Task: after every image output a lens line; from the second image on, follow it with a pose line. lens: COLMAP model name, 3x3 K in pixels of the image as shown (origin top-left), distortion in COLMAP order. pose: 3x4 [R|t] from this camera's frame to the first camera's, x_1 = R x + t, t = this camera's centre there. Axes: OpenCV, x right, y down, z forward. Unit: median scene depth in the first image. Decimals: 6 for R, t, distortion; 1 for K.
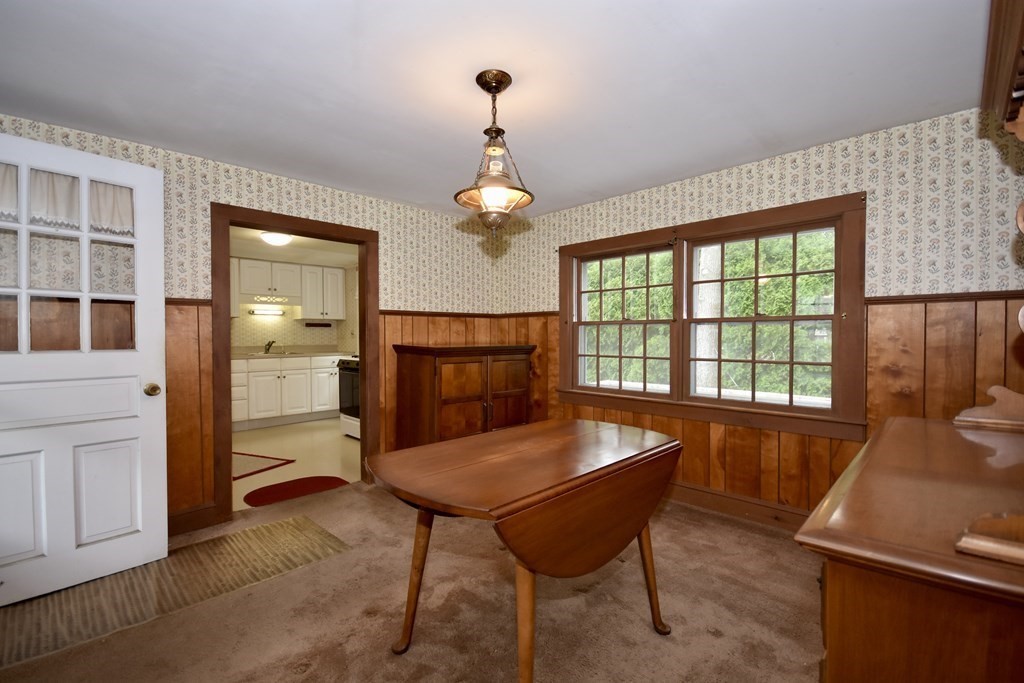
lens RADIAL K [[451.3, 0, 512.0], [0, 451.3, 341.4], [0, 0, 1]] dist [0.002554, -0.002484]
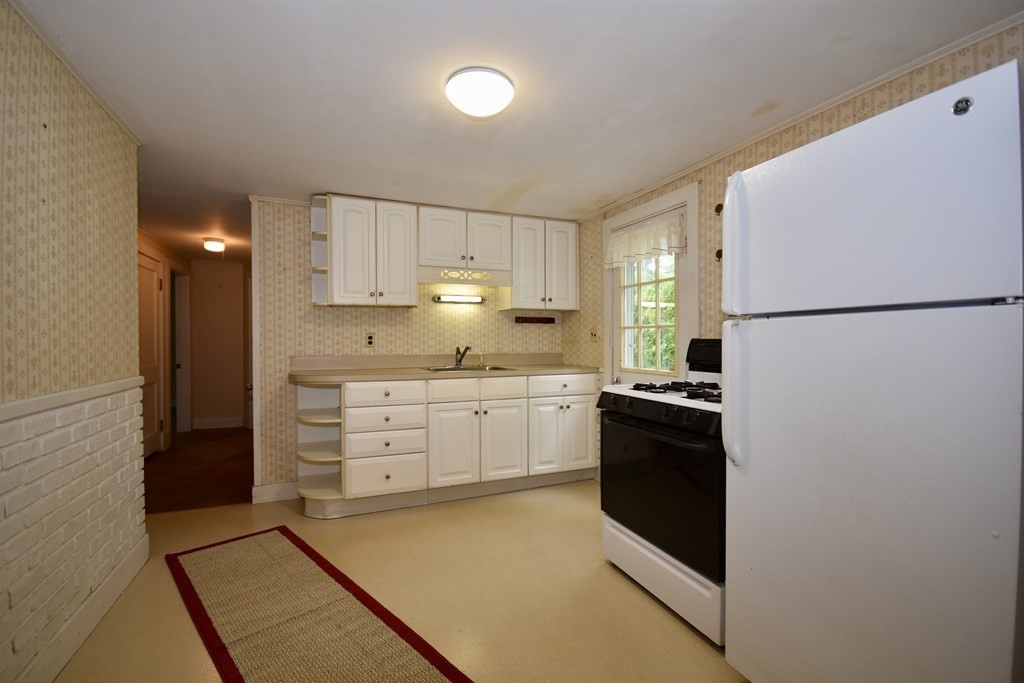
lens RADIAL K [[451.3, 0, 511.0], [0, 451.3, 340.2], [0, 0, 1]] dist [0.002554, -0.002484]
pose [[0.925645, 0.004482, -0.378368, -0.377630], [-0.007343, 0.999954, -0.006117, -0.008481], [0.378323, 0.008441, 0.925635, 0.708320]]
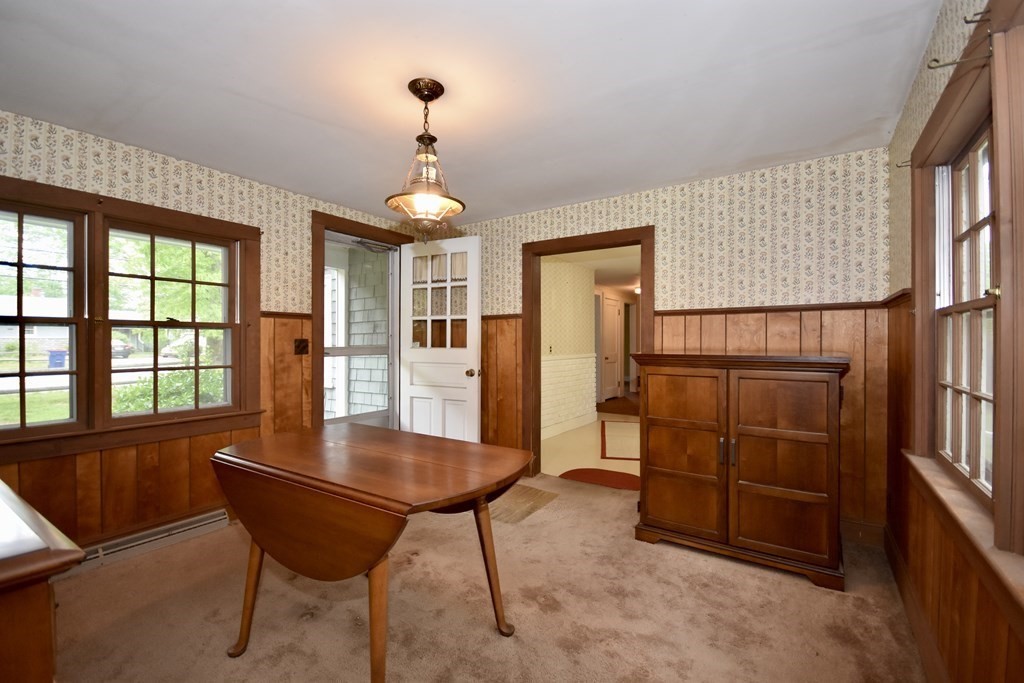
lens RADIAL K [[451.3, 0, 507.8], [0, 451.3, 342.5], [0, 0, 1]] dist [0.002554, -0.002484]
pose [[0.192313, 0.007976, -0.981301, 0.461865], [-0.010295, 0.999928, 0.006110, -0.007539], [0.981280, 0.008927, 0.192381, 0.457256]]
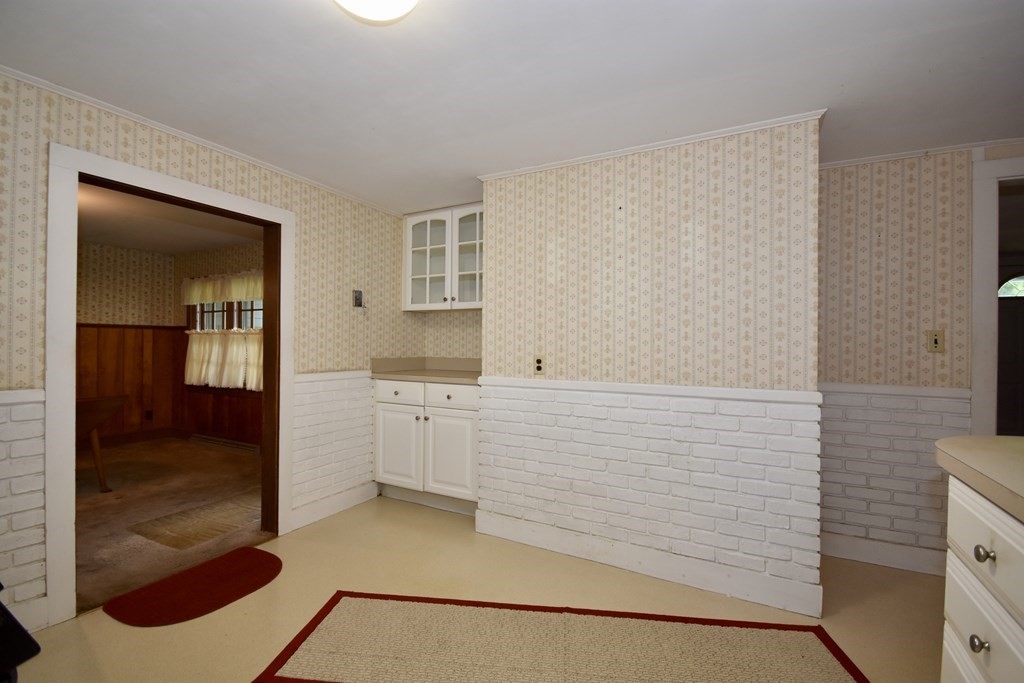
lens RADIAL K [[451.3, 0, 509.9], [0, 451.3, 344.6], [0, 0, 1]] dist [0.002554, -0.002484]
pose [[-0.958612, -0.005898, -0.284656, -0.581658], [-0.008520, 0.999932, 0.007975, -0.014671], [0.284589, 0.010070, -0.958597, 1.429427]]
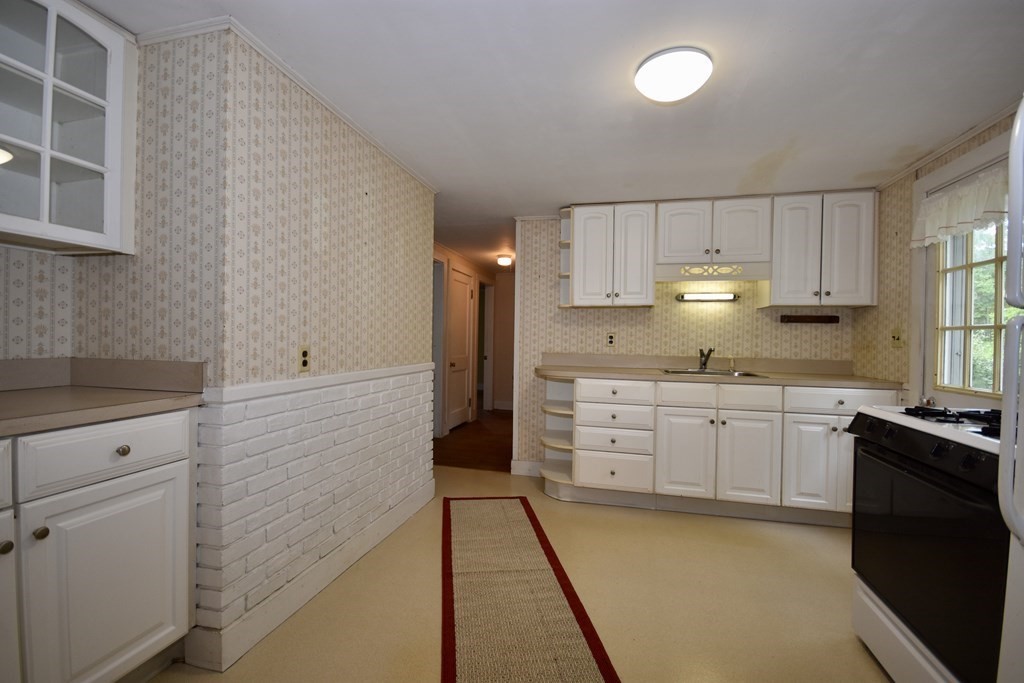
lens RADIAL K [[451.3, 0, 511.9], [0, 451.3, 342.3], [0, 0, 1]] dist [0.002554, -0.002484]
pose [[0.520390, 0.022874, -0.853623, -0.291161], [-0.029741, 0.999520, 0.008652, -0.008754], [0.853411, 0.020885, 0.520820, 0.771014]]
